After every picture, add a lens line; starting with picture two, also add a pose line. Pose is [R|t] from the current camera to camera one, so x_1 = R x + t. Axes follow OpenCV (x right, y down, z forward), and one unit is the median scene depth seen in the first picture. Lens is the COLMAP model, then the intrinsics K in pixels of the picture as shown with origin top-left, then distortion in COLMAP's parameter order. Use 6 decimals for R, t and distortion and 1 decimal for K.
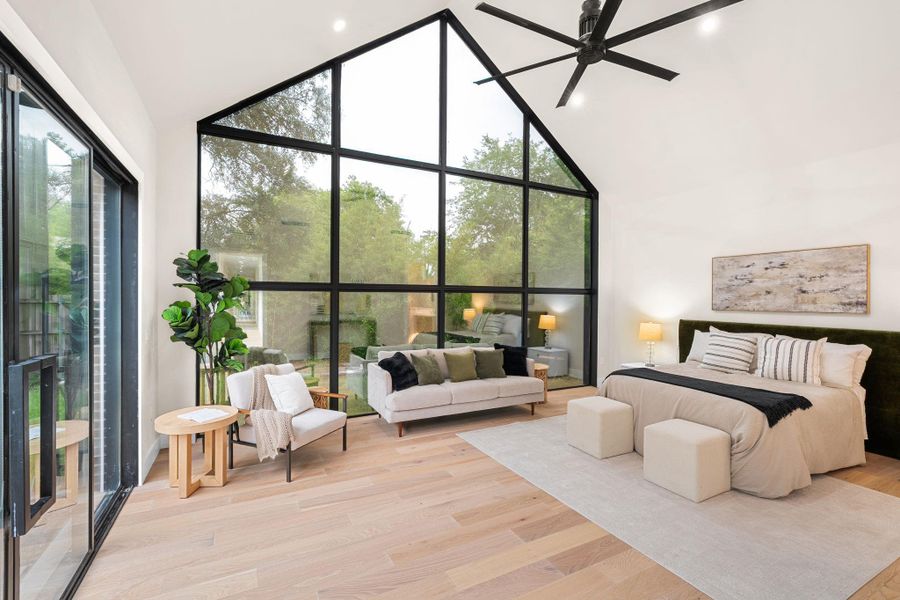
lens RADIAL K [[404.8, 0, 455.6], [0, 404.8, 299.1], [0, 0, 1]] dist [-0.009803, 0.002405]
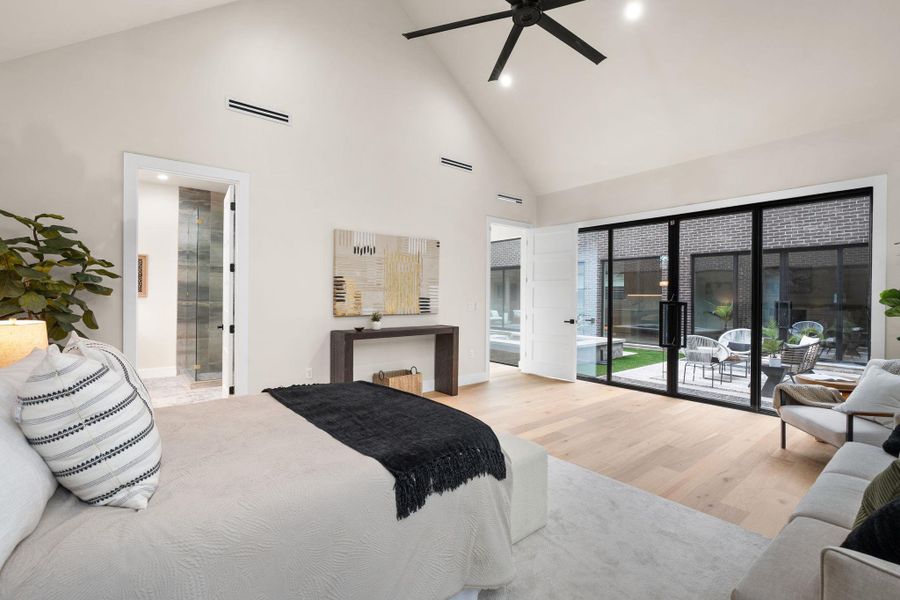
lens RADIAL K [[404.8, 0, 445.2], [0, 404.8, 295.2], [0, 0, 1]] dist [-0.009803, 0.002405]
pose [[-0.982750, -0.018710, -0.183992, 0.487172], [-0.020132, 0.999780, 0.005863, 0.035440], [0.183842, 0.009465, -0.982910, 1.335720]]
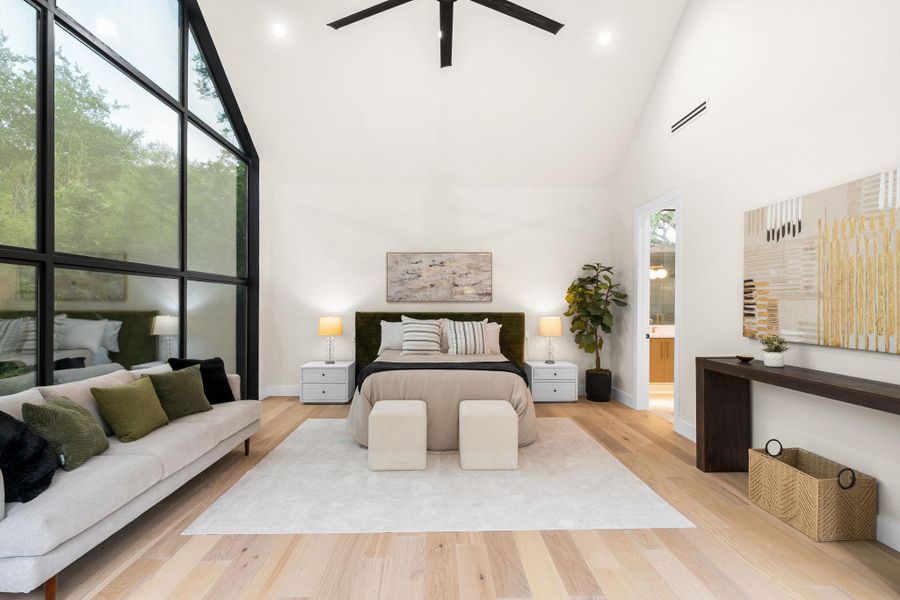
lens RADIAL K [[404.8, 0, 451.7], [0, 404.8, 303.8], [0, 0, 1]] dist [-0.009803, 0.002405]
pose [[0.442706, -0.007487, 0.896635, -0.294358], [0.007317, 0.999962, 0.004737, 0.033979], [-0.896637, 0.004463, 0.442744, 0.432668]]
